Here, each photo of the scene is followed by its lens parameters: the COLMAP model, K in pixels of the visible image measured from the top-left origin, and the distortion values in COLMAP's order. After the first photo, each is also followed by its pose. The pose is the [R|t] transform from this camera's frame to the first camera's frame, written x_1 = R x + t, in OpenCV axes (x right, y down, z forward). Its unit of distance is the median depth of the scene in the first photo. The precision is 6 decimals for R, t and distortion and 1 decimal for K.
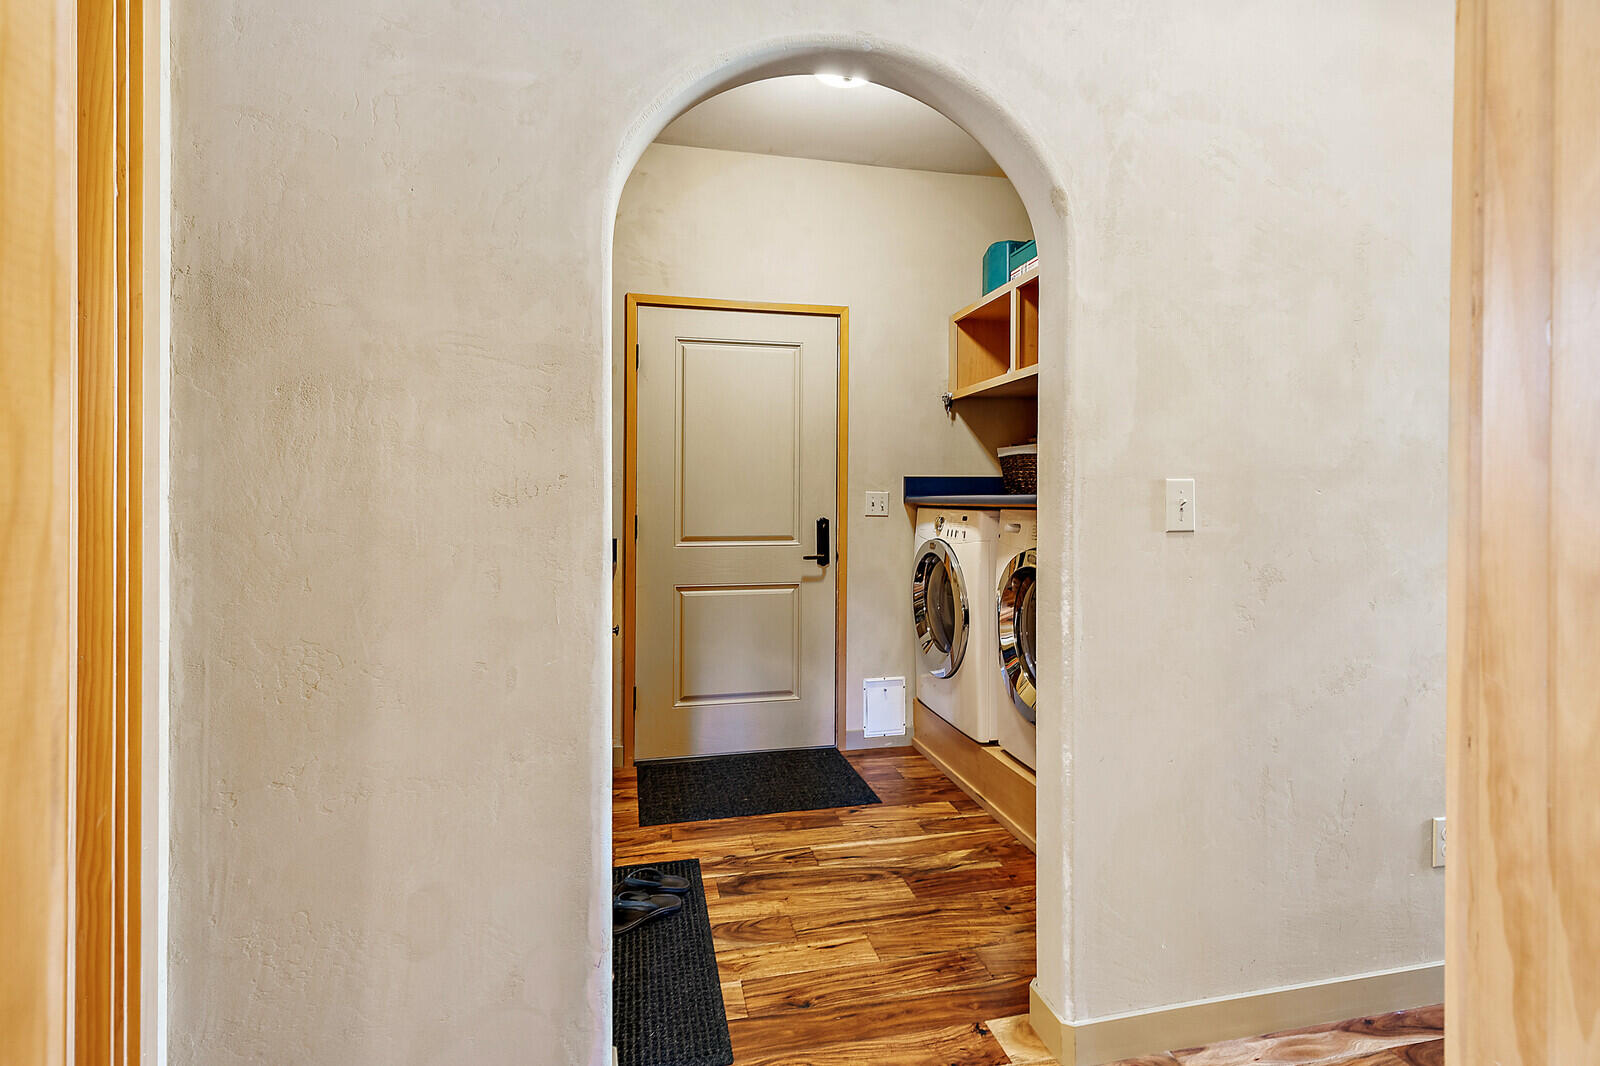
lens RADIAL K [[737.3, 0, 792.7], [0, 737.3, 525.1], [0, 0, 1]] dist [0.003419, -0.002066]
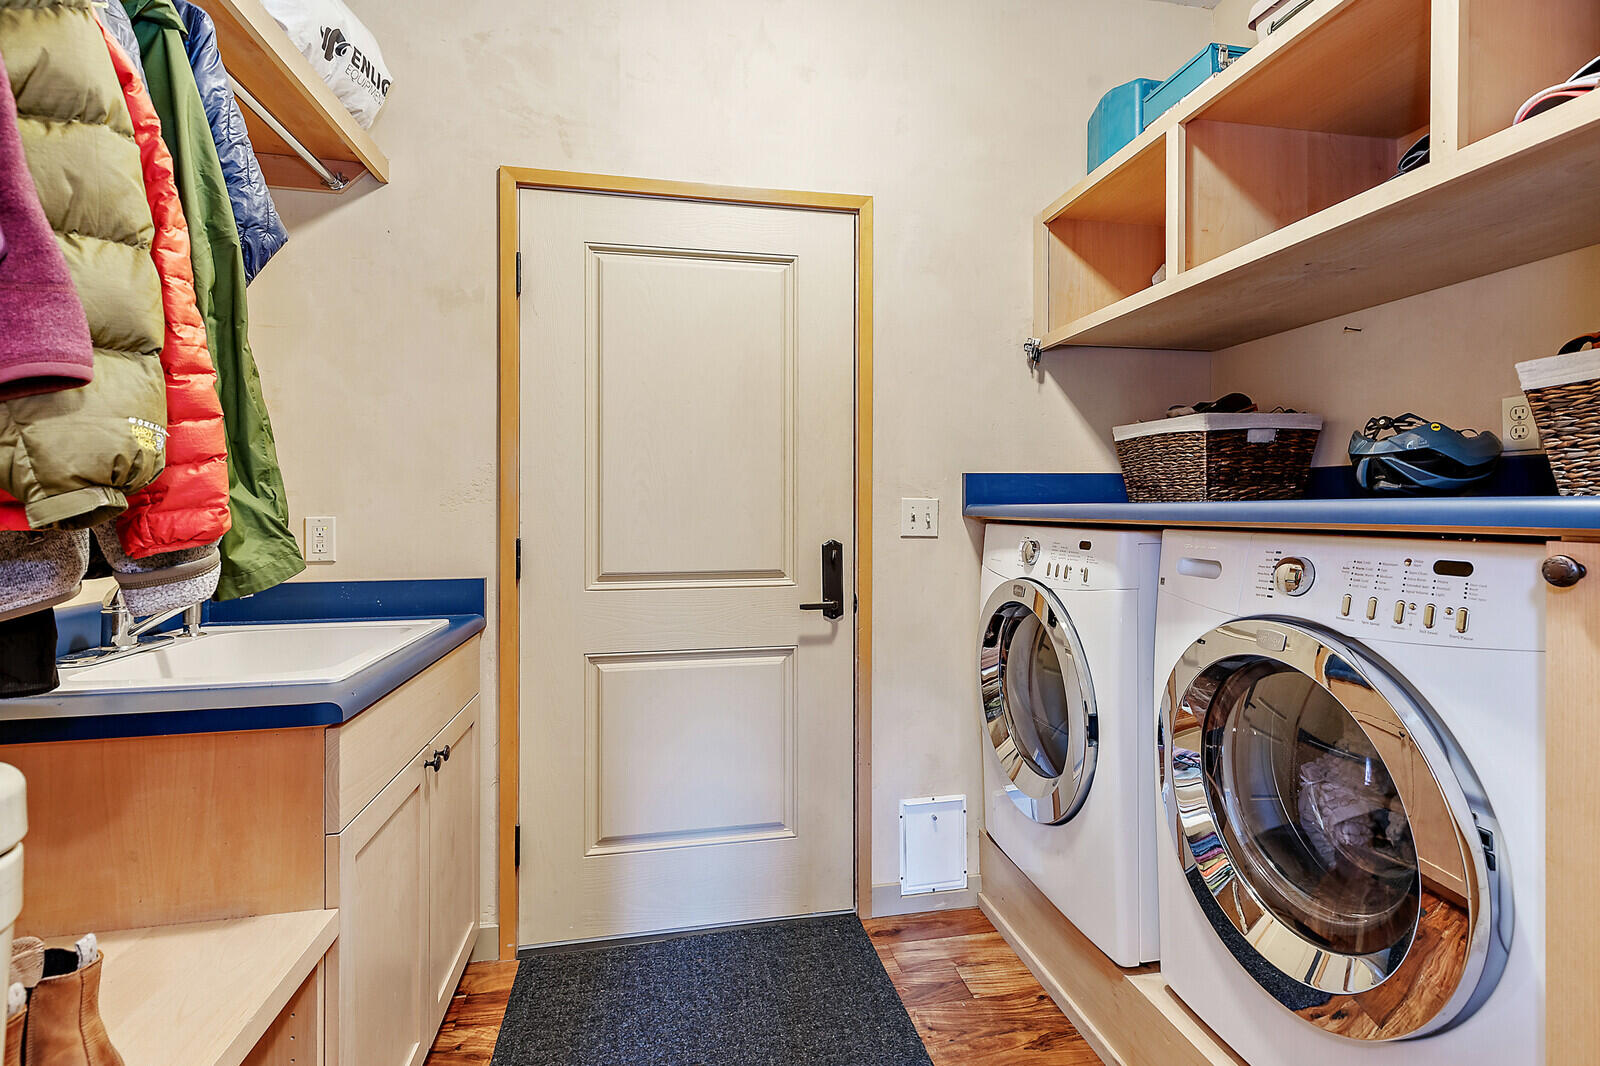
lens RADIAL K [[737.3, 0, 807.8], [0, 737.3, 531.5], [0, 0, 1]] dist [0.003419, -0.002066]
pose [[0.999869, -0.004219, -0.015645, 0.030892], [0.004174, 0.999987, -0.002937, -0.016338], [0.015657, 0.002872, 0.999873, 0.392702]]
